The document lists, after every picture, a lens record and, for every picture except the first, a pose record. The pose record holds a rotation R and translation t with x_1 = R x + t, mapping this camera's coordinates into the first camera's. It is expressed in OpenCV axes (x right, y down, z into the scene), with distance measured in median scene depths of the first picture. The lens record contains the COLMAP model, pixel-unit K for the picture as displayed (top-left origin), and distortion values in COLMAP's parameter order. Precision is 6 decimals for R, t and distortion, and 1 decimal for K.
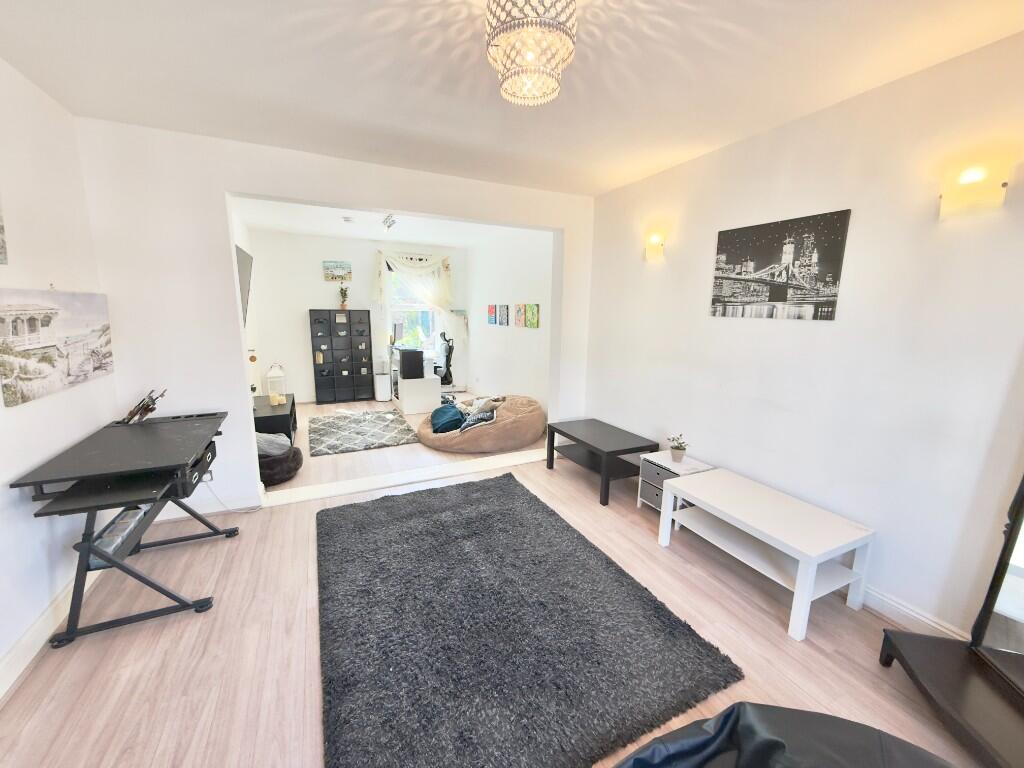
lens RADIAL K [[410.7, 0, 511.4], [0, 410.7, 386.8], [0, 0, 1]] dist [-0.002550, -0.000149]
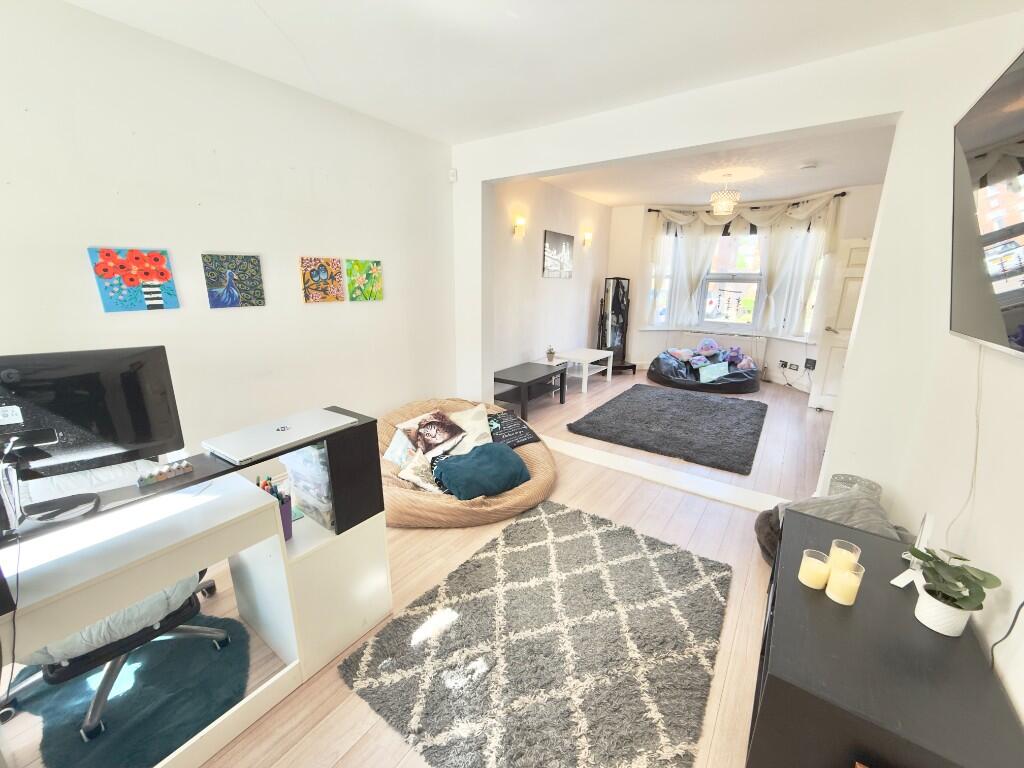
lens RADIAL K [[410.7, 0, 511.2], [0, 410.7, 386.8], [0, 0, 1]] dist [-0.002550, -0.000149]
pose [[-0.500200, -0.237116, 0.832812, -0.632168], [0.143157, 0.925897, 0.349600, -0.224383], [-0.853994, 0.294093, -0.429189, 1.212578]]
